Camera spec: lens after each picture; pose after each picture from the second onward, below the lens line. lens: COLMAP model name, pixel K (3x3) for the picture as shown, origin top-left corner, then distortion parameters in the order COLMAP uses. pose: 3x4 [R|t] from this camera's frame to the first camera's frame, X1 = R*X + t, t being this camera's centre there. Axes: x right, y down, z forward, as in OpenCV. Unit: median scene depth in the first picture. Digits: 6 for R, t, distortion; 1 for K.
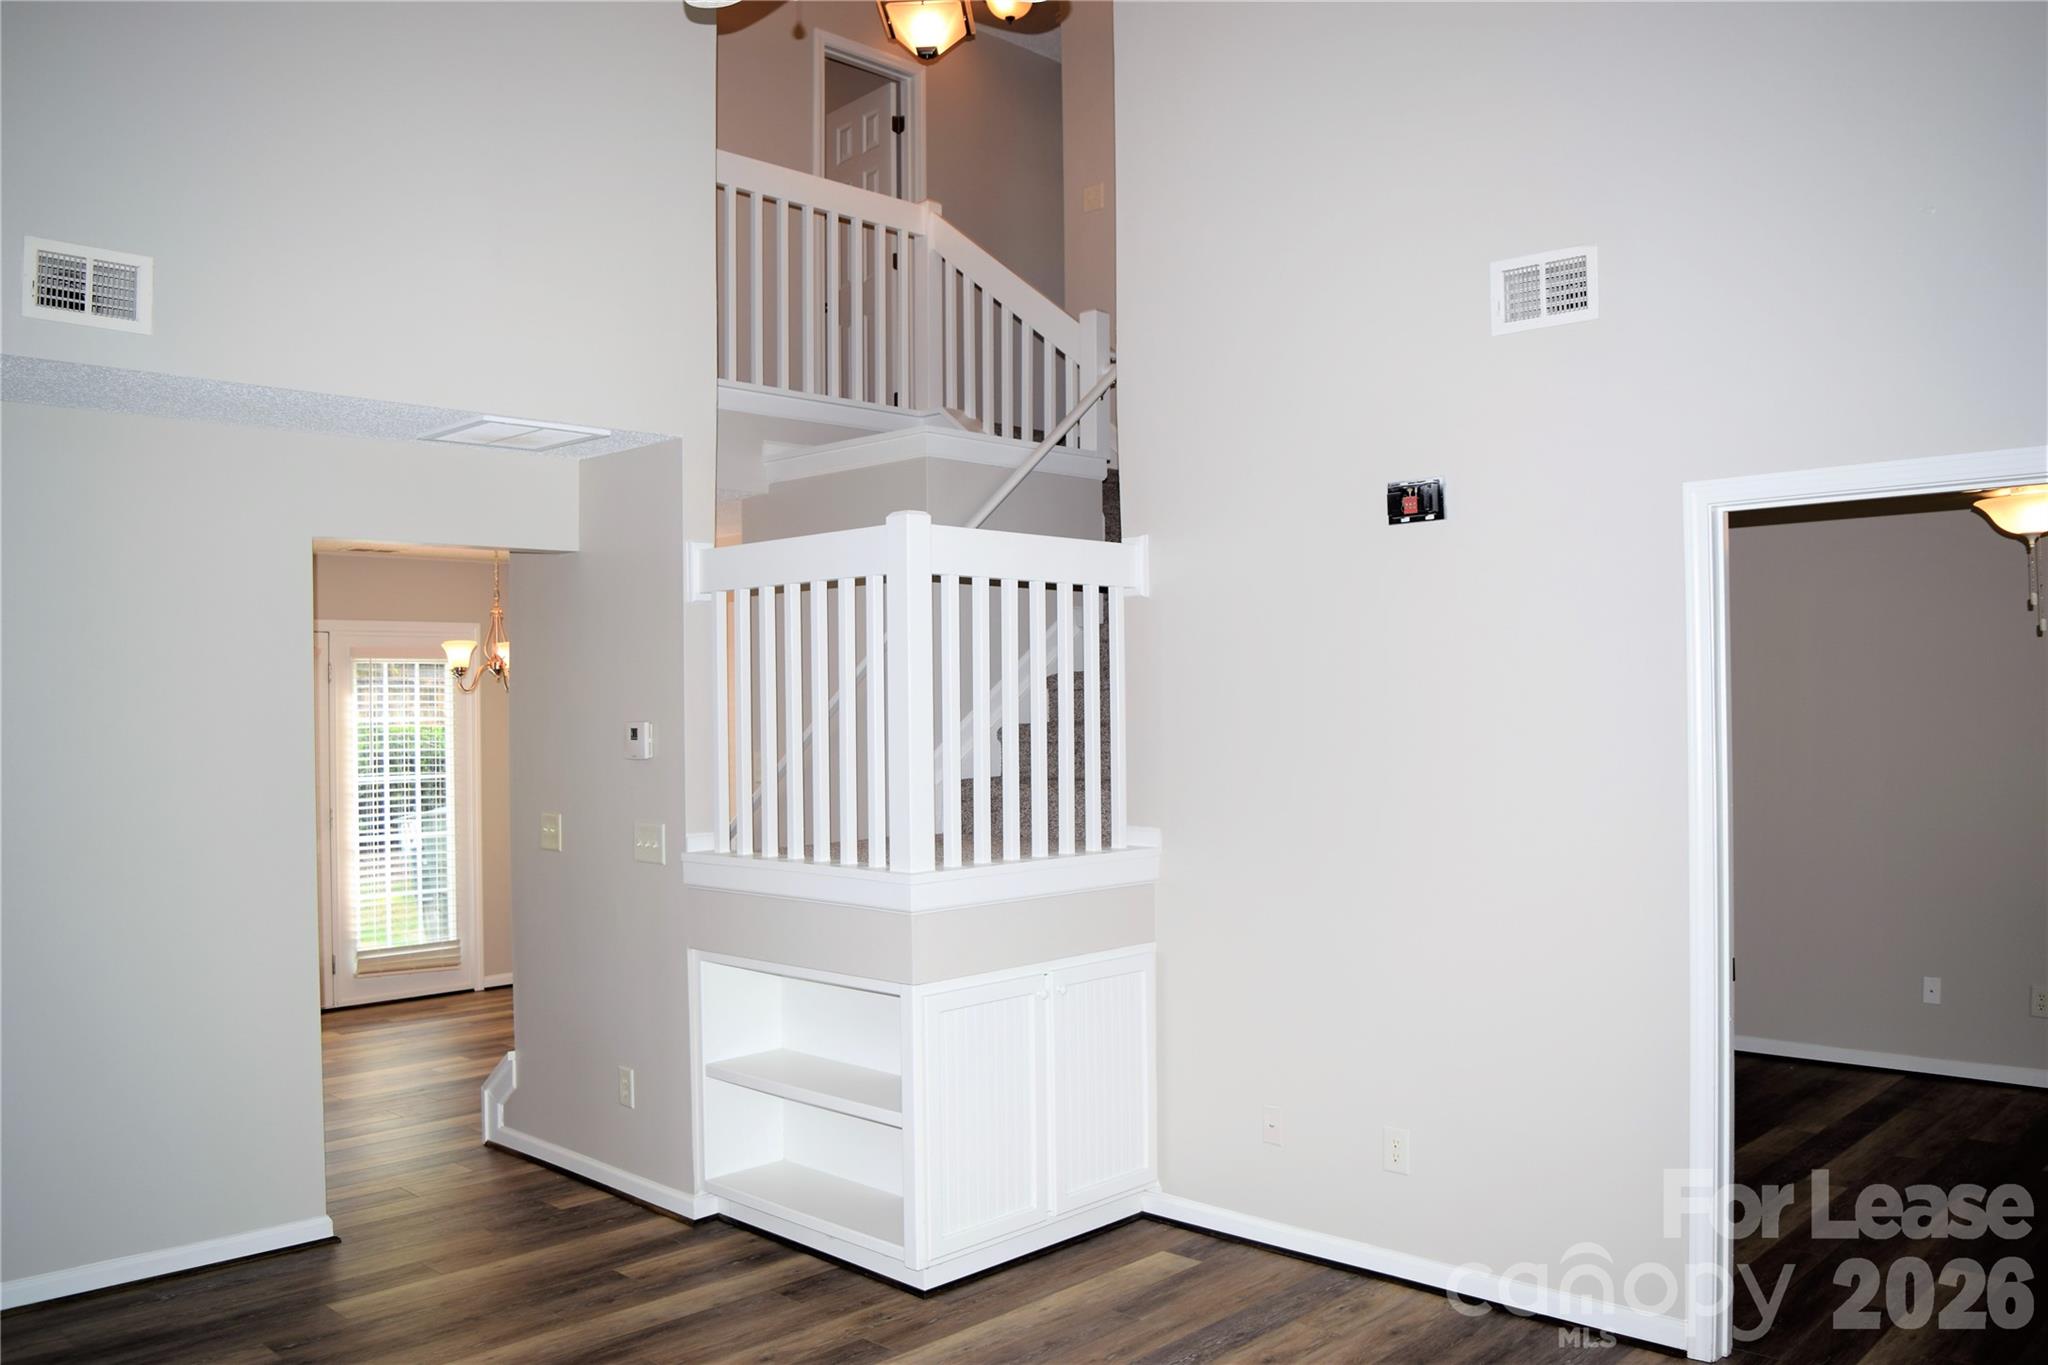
lens RADIAL K [[1618.1, 0, 1021.7], [0, 1618.1, 692.5], [0, 0, 1]] dist [-0.103783, 0.028745]
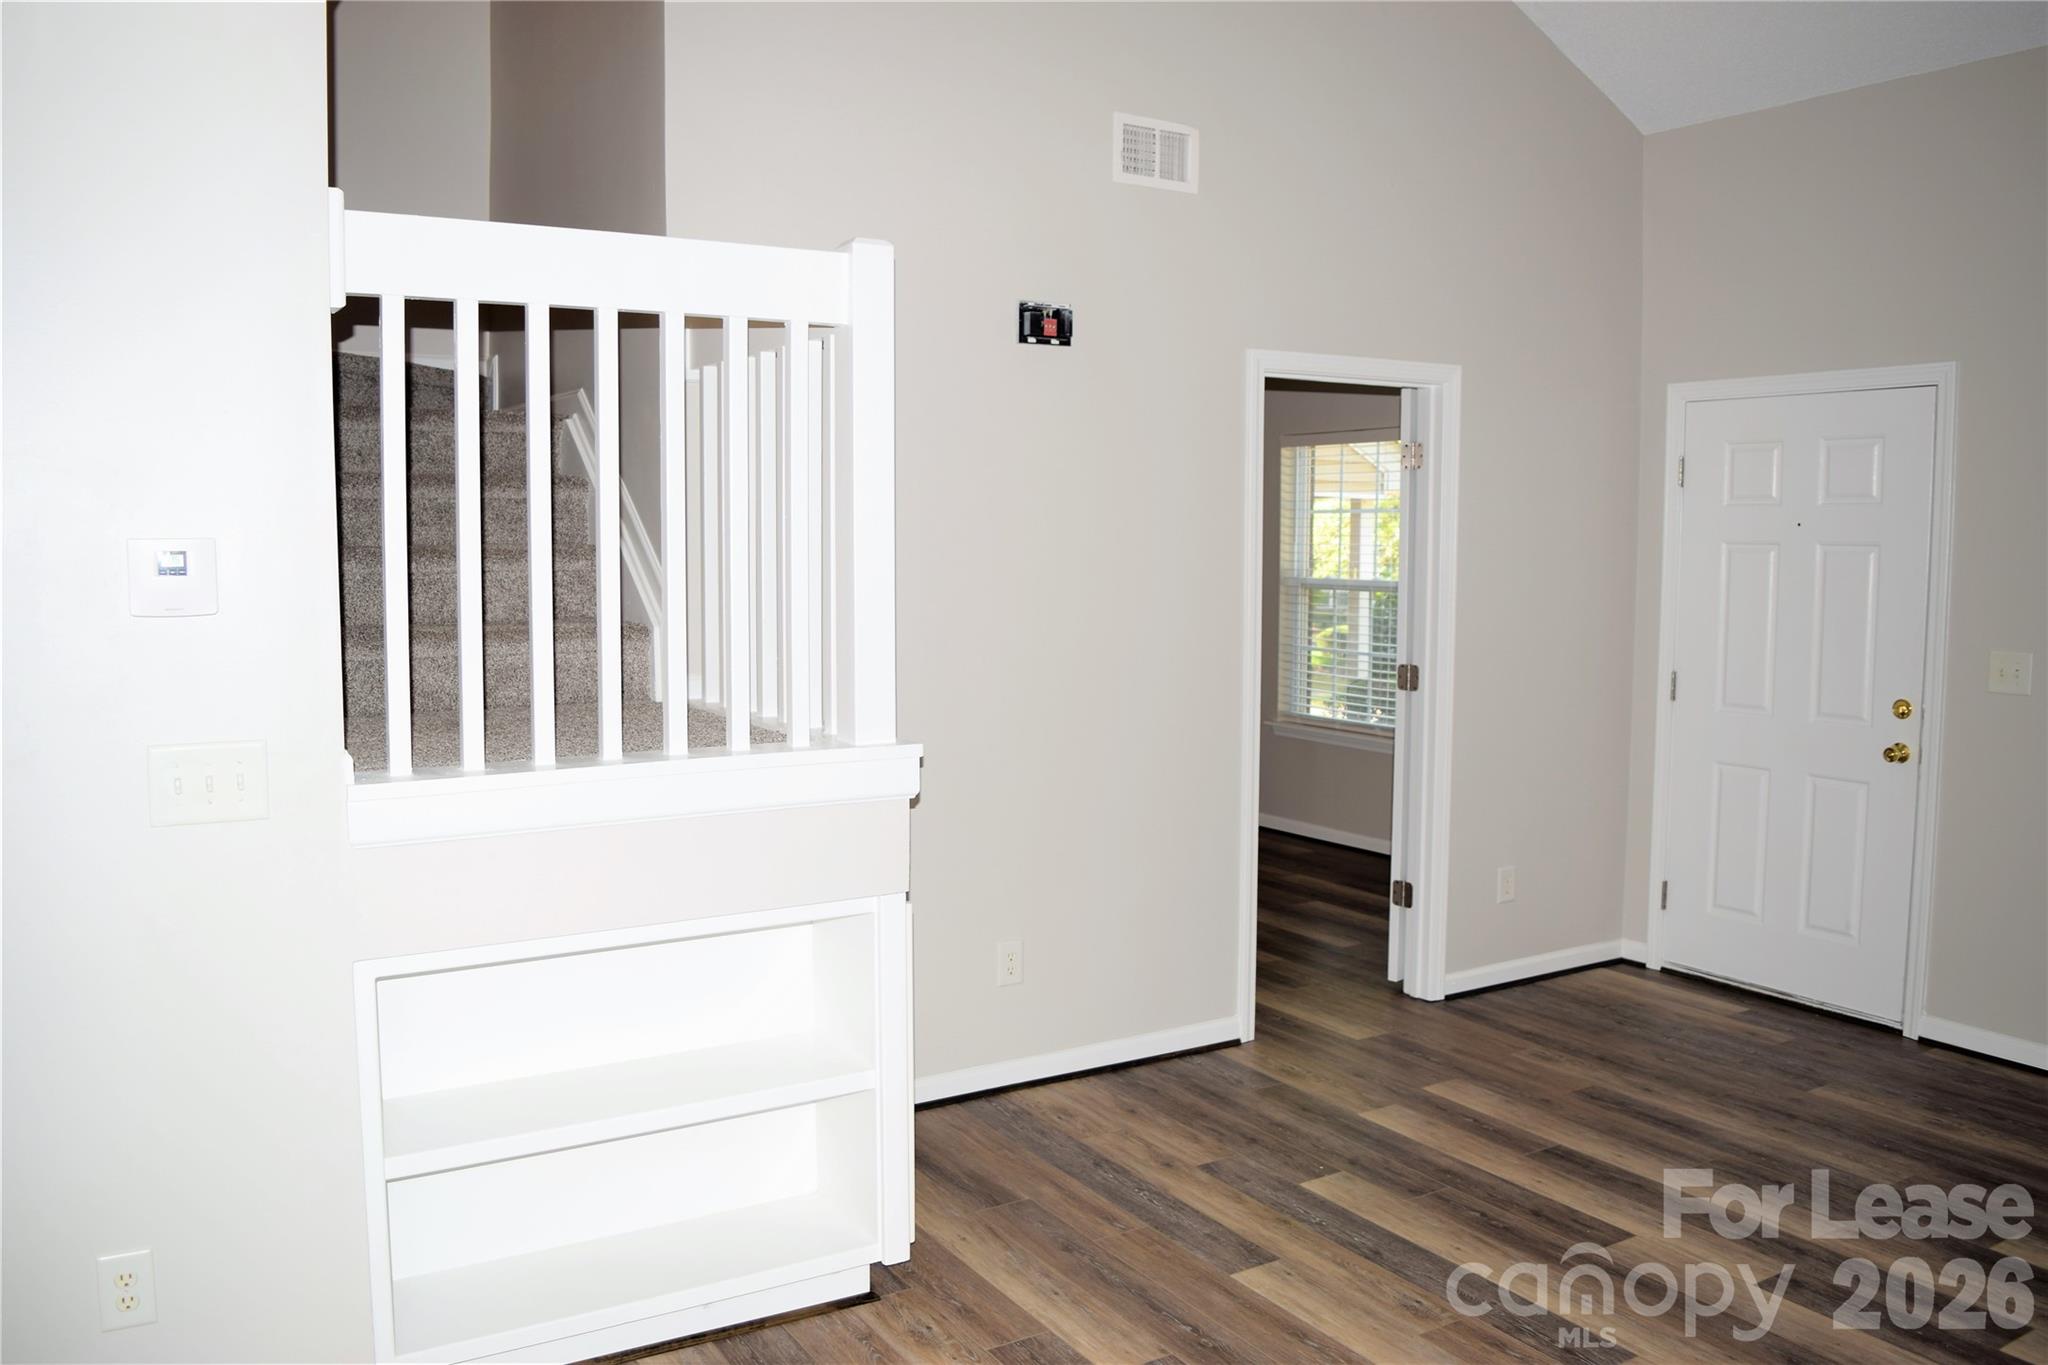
lens RADIAL K [[1618.1, 0, 1016.3], [0, 1618.1, 693.7], [0, 0, 1]] dist [-0.103783, 0.028745]
pose [[0.245670, -0.085593, 0.965567, -0.795011], [-0.014881, 0.995644, 0.092045, 0.020881], [-0.969239, -0.036981, 0.243326, 0.798982]]
